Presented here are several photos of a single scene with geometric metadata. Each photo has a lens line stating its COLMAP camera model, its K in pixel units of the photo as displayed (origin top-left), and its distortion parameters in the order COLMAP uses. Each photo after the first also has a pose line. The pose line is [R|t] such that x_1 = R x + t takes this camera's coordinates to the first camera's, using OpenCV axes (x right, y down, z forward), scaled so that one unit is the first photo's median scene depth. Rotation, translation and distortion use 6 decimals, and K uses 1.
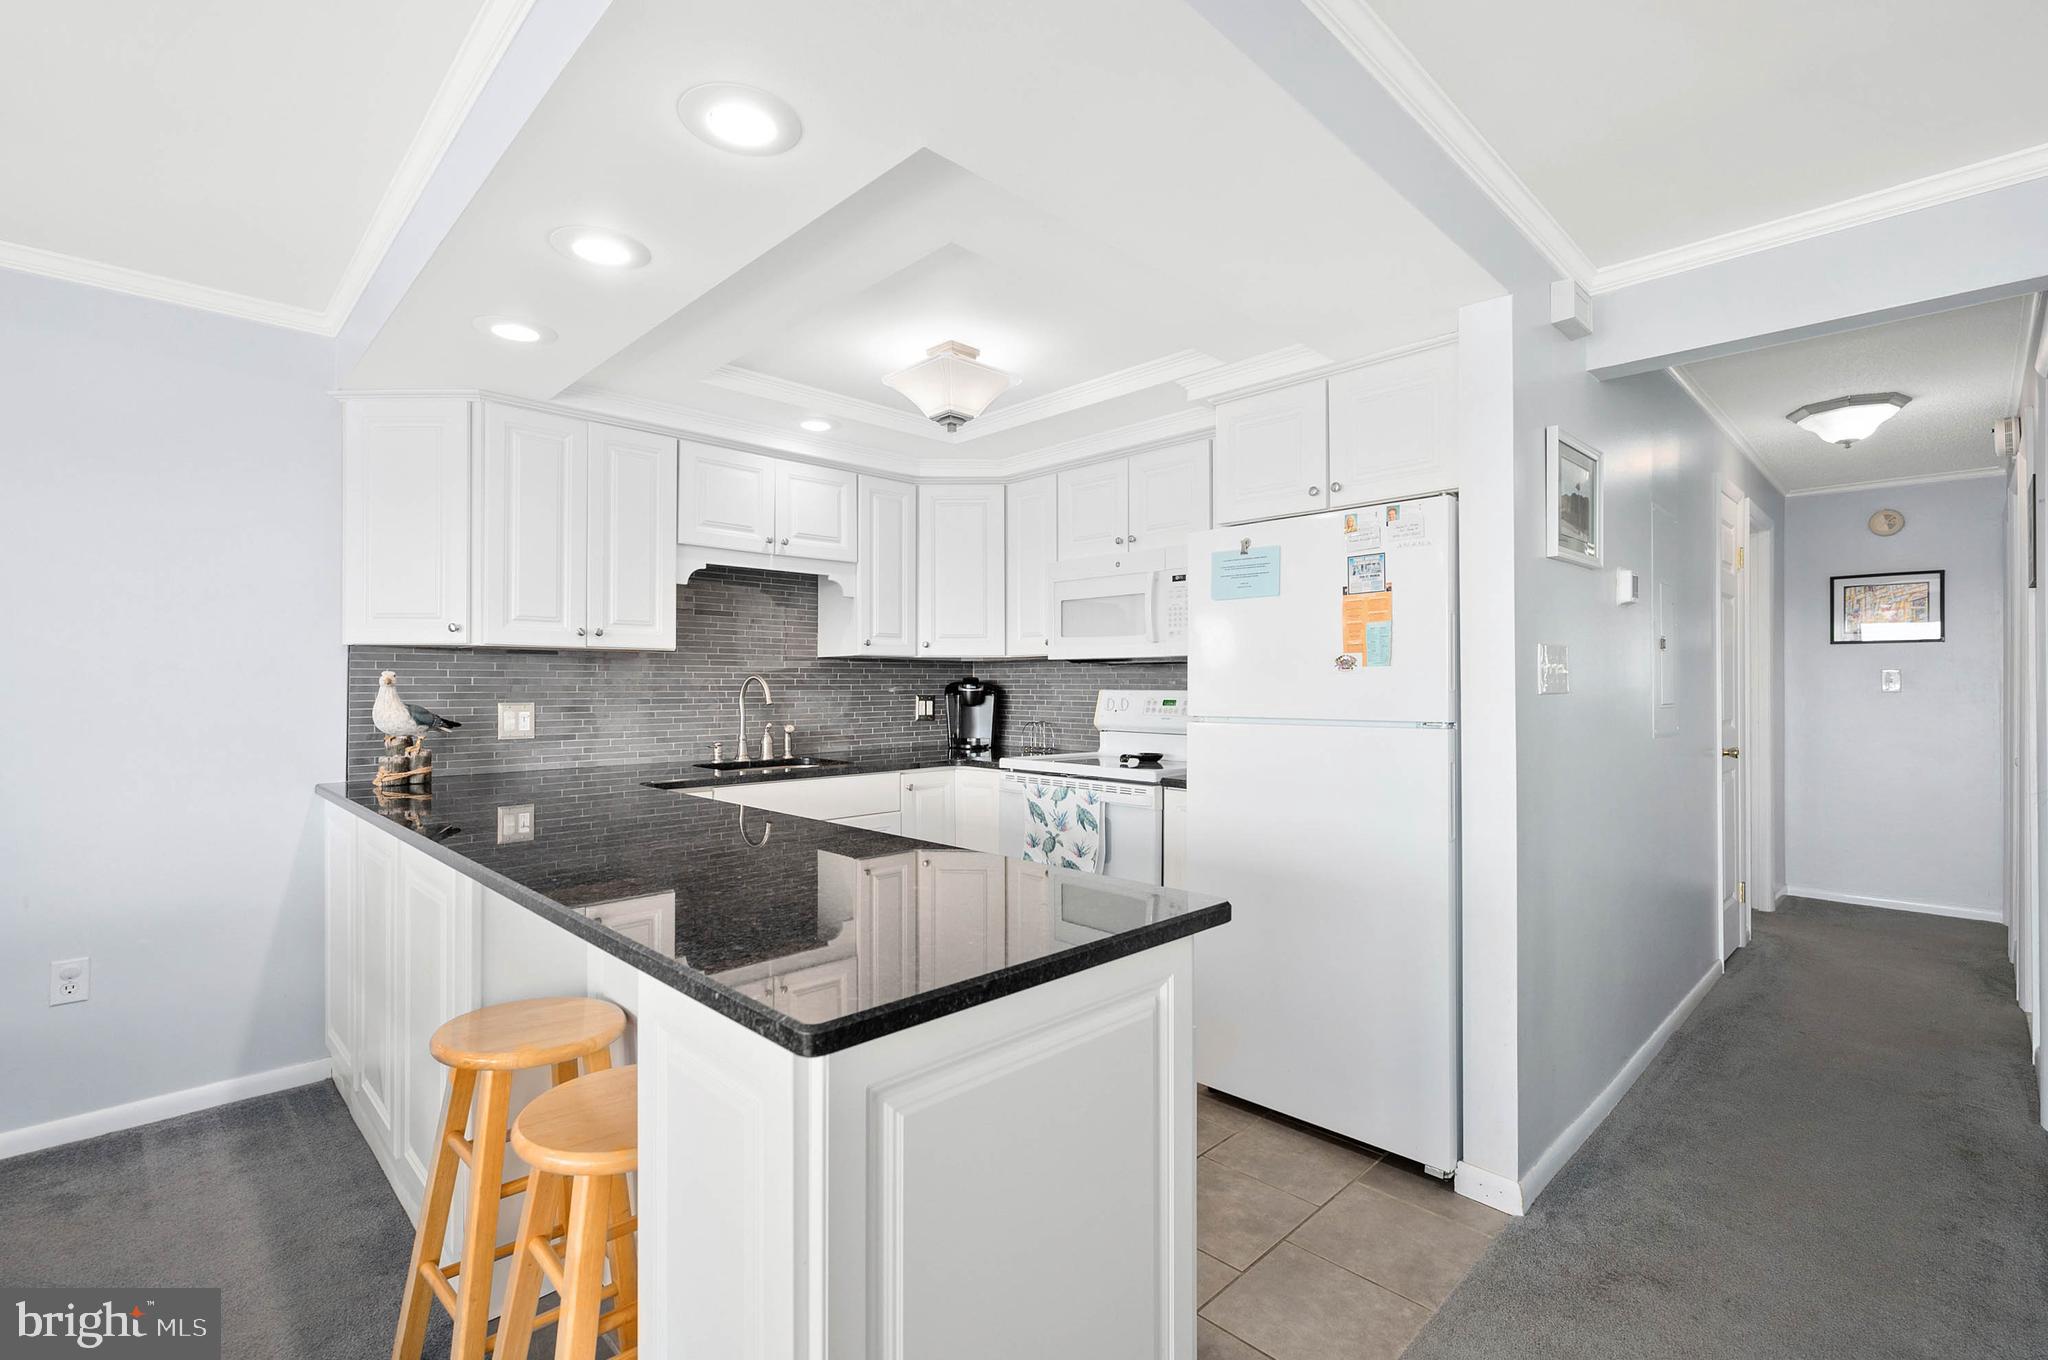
lens RADIAL K [[936.3, 0, 1041.1], [0, 936.3, 682.9], [0, 0, 1]] dist [0.007901, -0.003053]
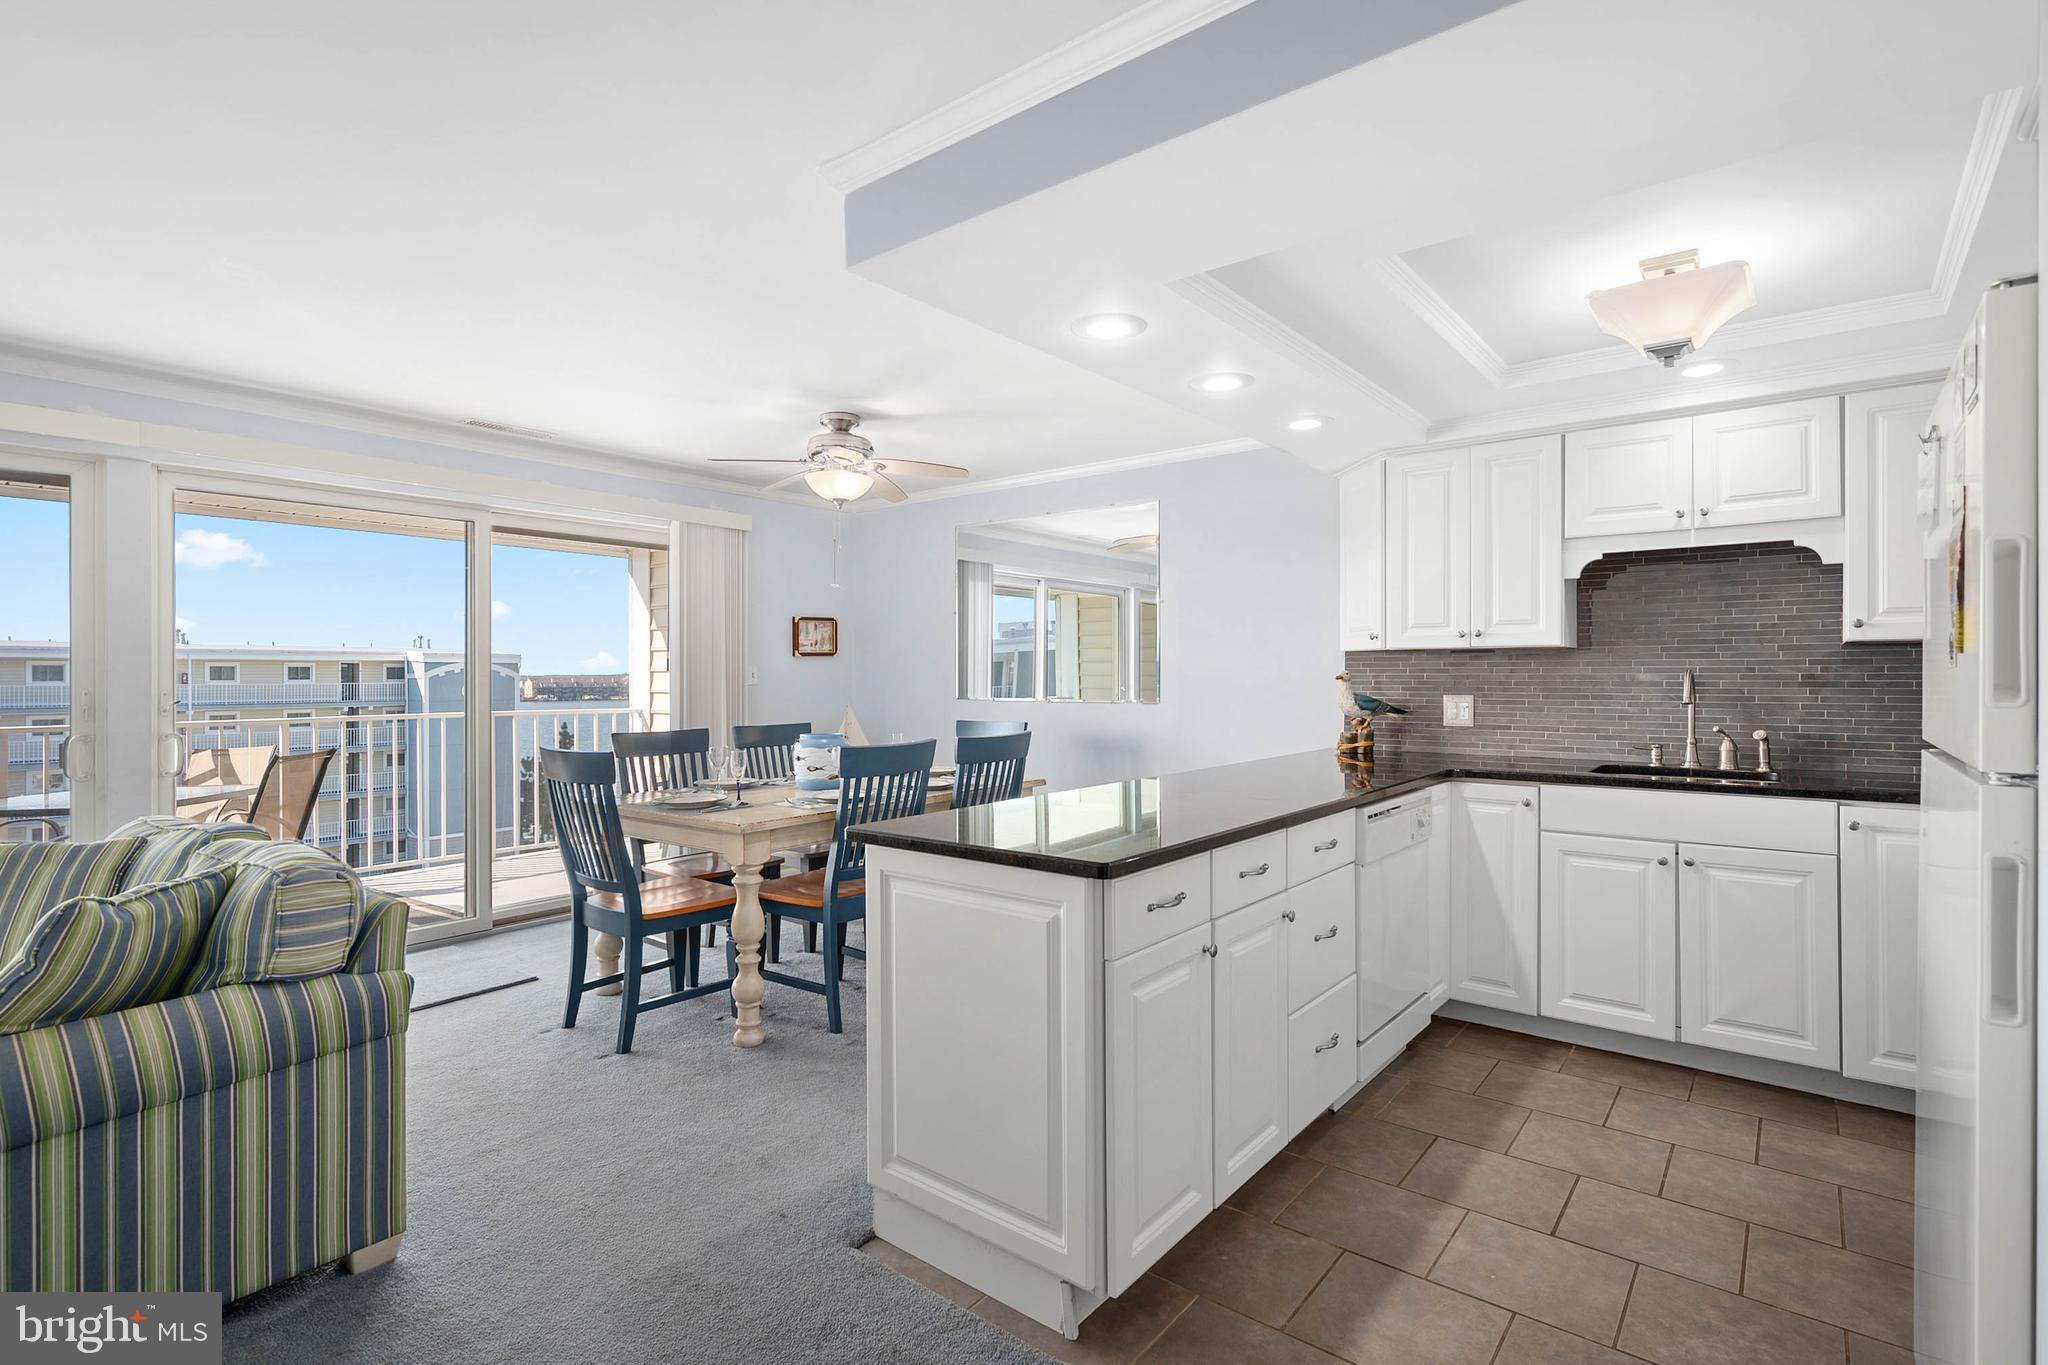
lens RADIAL K [[997.1, 0, 994.0], [0, 997.1, 700.5], [0, 0, 1]] dist [-0.011584, 0.002657]
pose [[0.064868, 0.024042, -0.997604, 0.622499], [0.004633, 0.999692, 0.024393, -0.005410], [0.997883, -0.006204, 0.064736, 0.321481]]
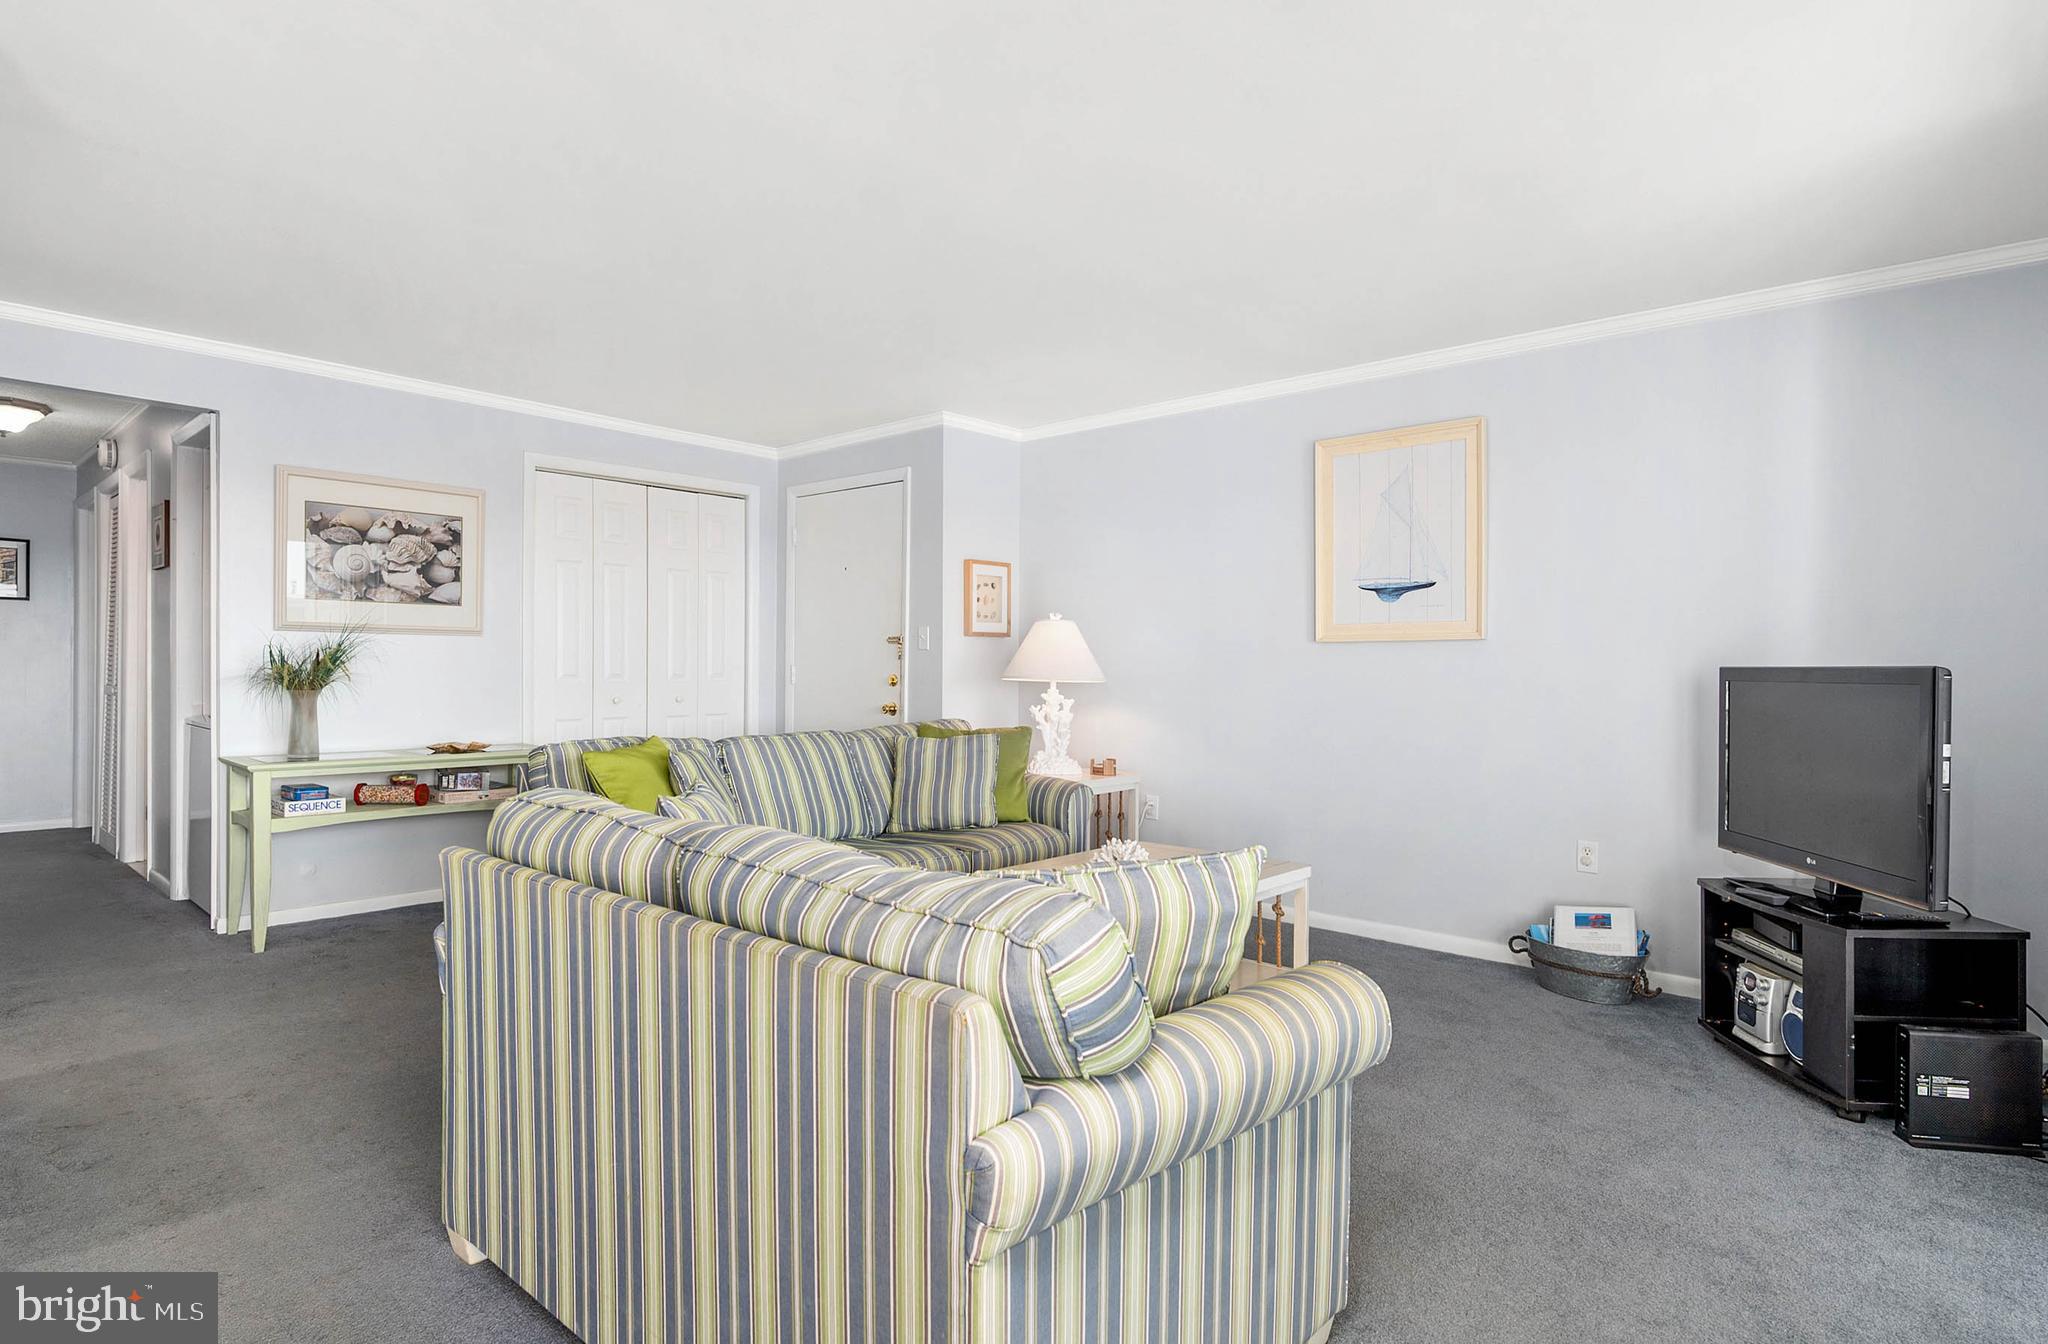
lens RADIAL K [[1022.8, 0, 1022.1], [0, 1022.8, 662.6], [0, 0, 1]] dist [-0.013871, -0.001043]
pose [[-0.045624, -0.001327, 0.998958, -0.570195], [-0.014155, 0.999900, 0.000682, 0.024955], [-0.998858, -0.014109, -0.045638, -0.296585]]
